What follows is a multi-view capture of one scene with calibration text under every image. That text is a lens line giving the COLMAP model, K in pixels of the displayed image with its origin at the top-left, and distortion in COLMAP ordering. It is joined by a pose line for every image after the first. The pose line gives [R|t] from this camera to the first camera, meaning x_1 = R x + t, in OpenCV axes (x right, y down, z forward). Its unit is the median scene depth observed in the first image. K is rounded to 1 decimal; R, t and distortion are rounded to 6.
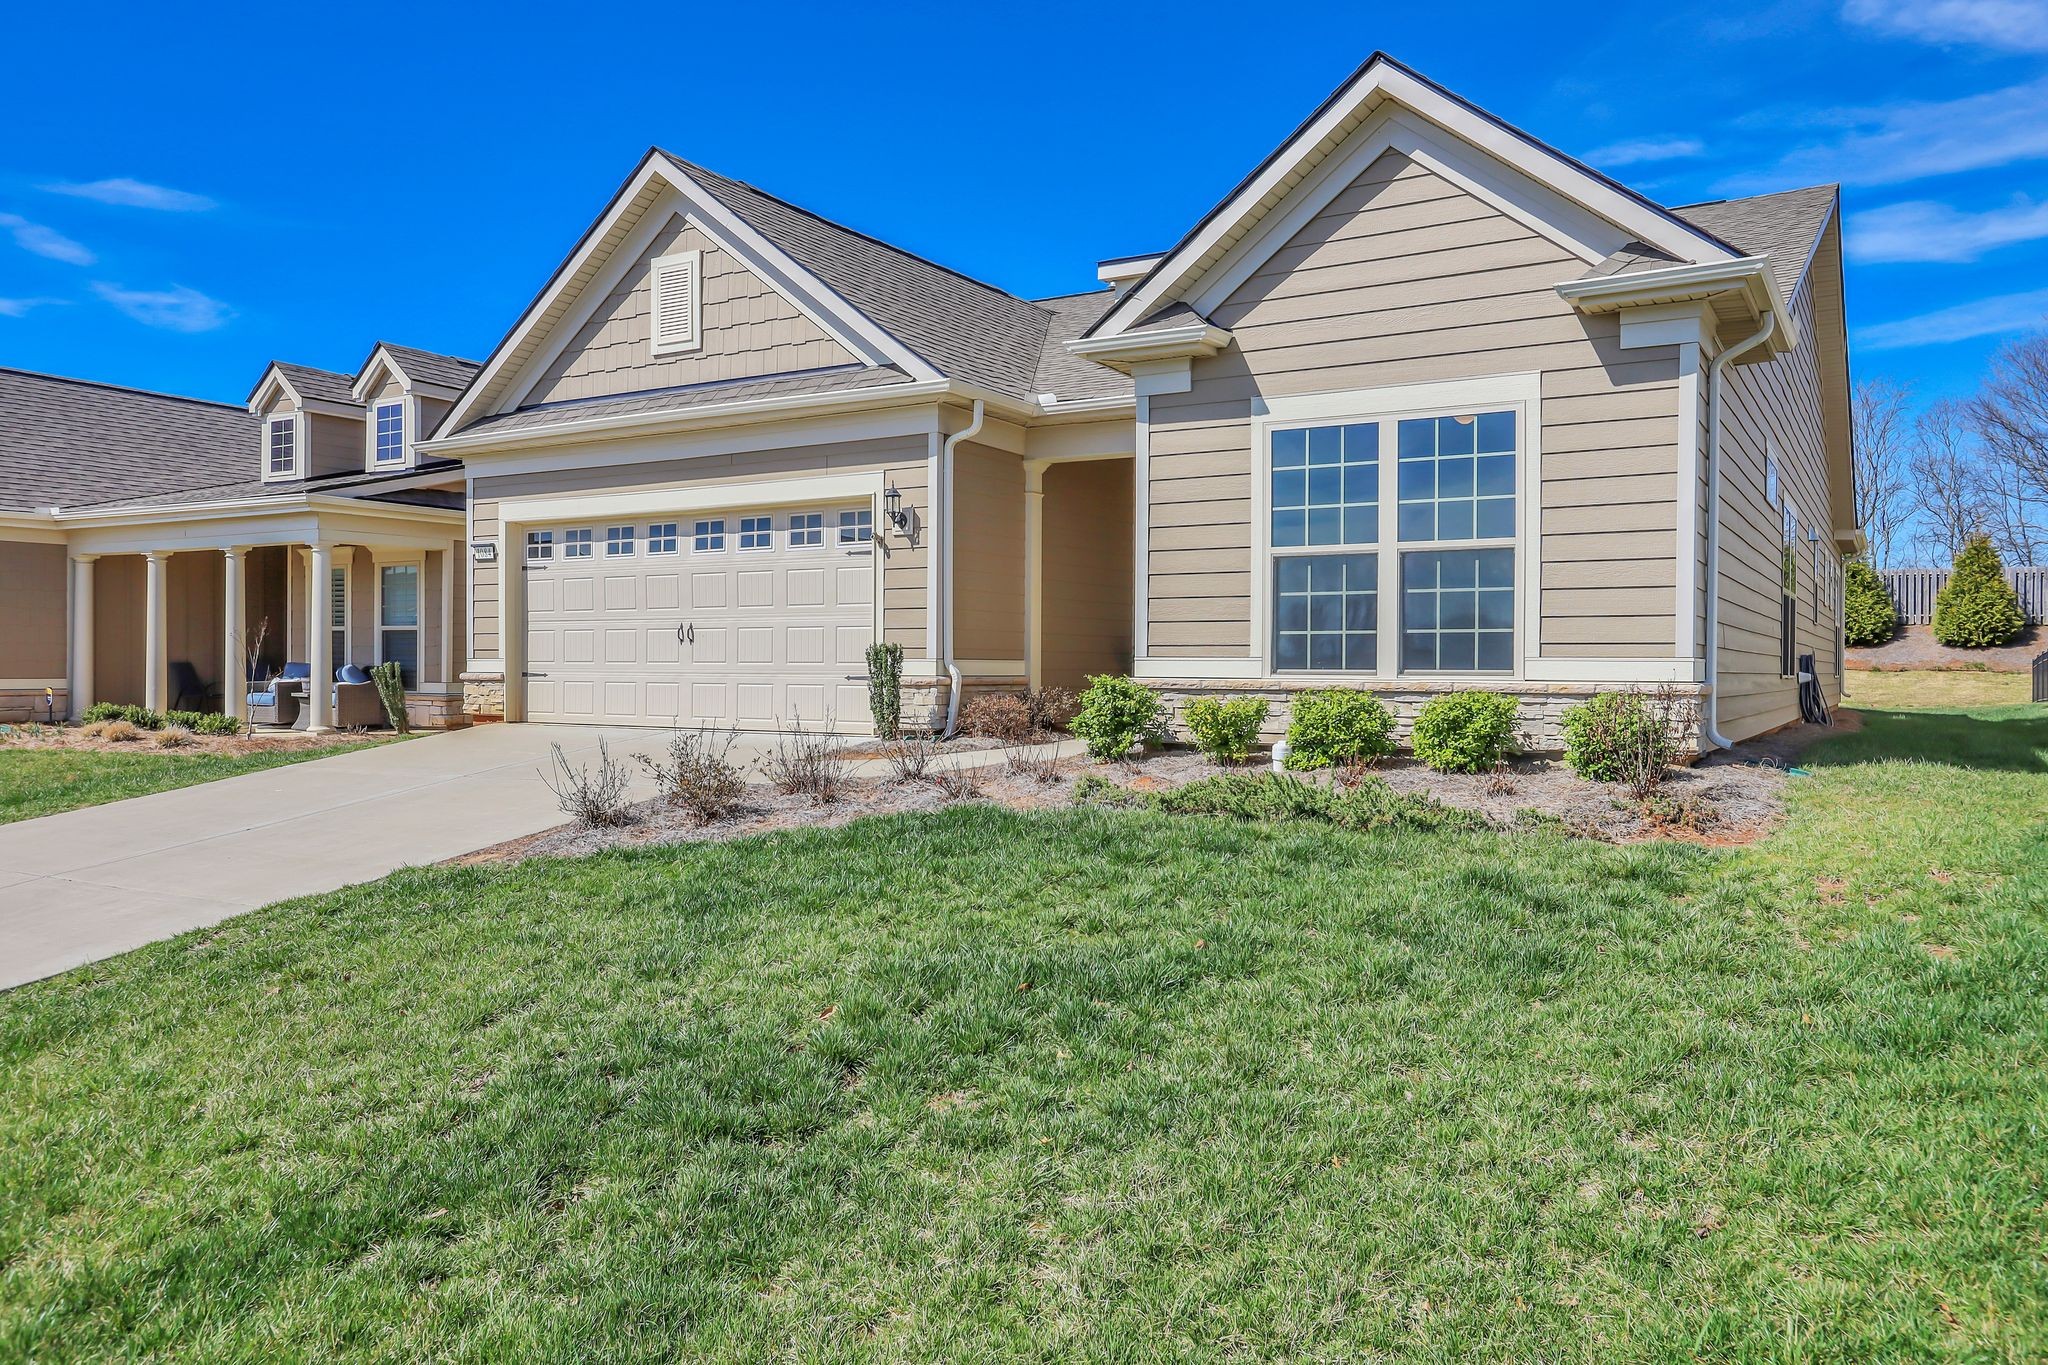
lens RADIAL K [[1438.9, 0, 1024.0], [0, 1438.9, 682.5], [0, 0, 1]] dist [-0.002078, -0.000162]
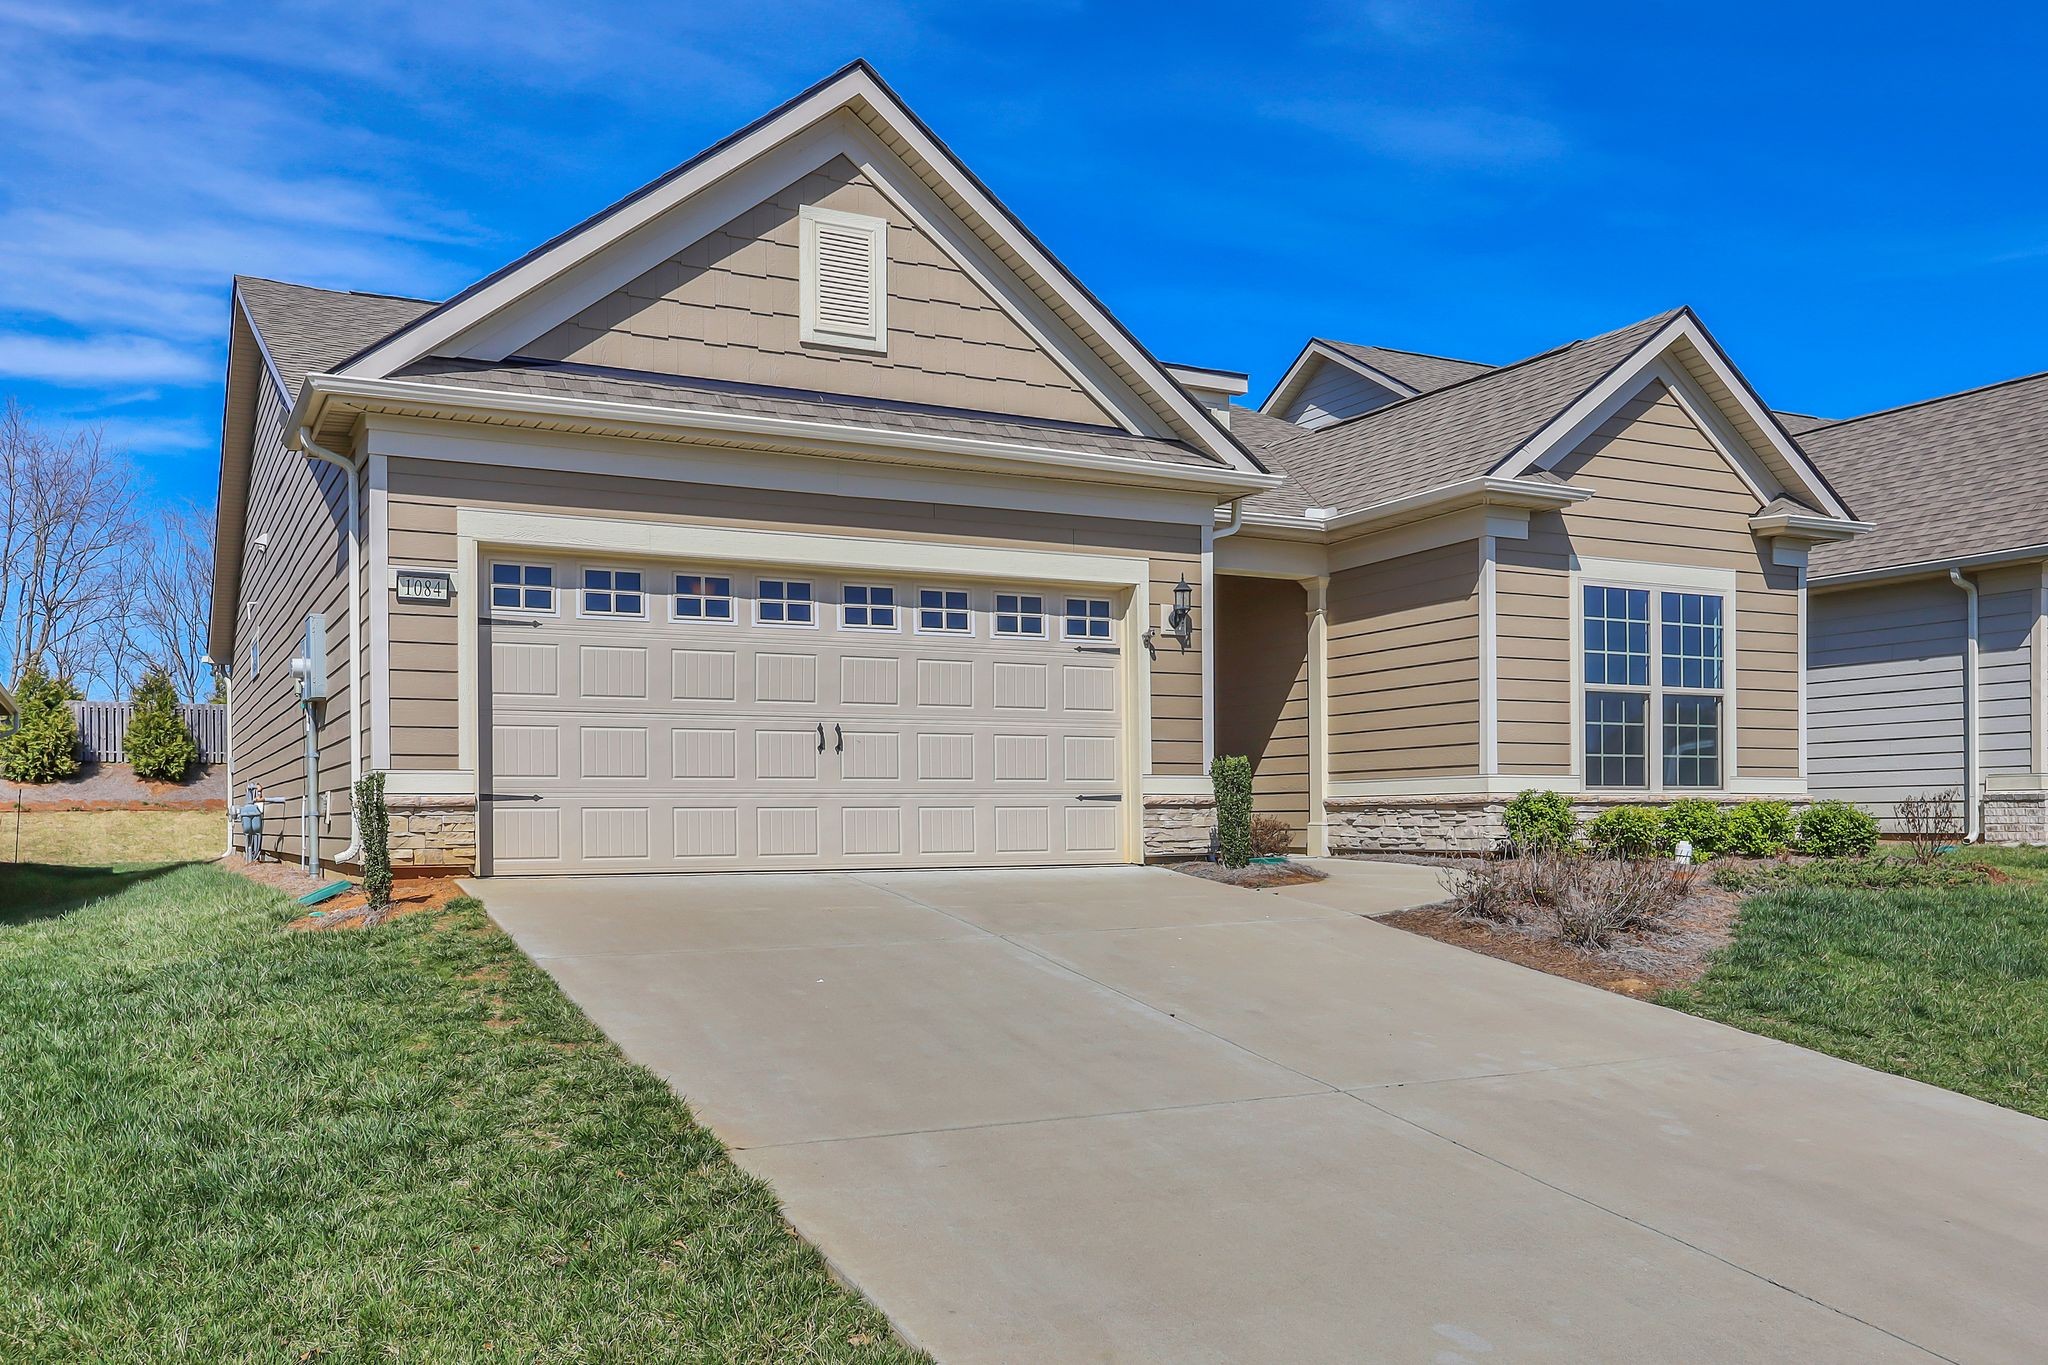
lens RADIAL K [[1741.5, 0, 1024.9], [0, 1741.5, 822.7], [0, 0, 1]] dist [0.002450, 0.003081]
pose [[0.513608, -0.013683, 0.857916, -1.300611], [0.014431, 0.999869, 0.007307, 0.004513], [-0.857904, 0.008628, 0.513738, 0.654707]]
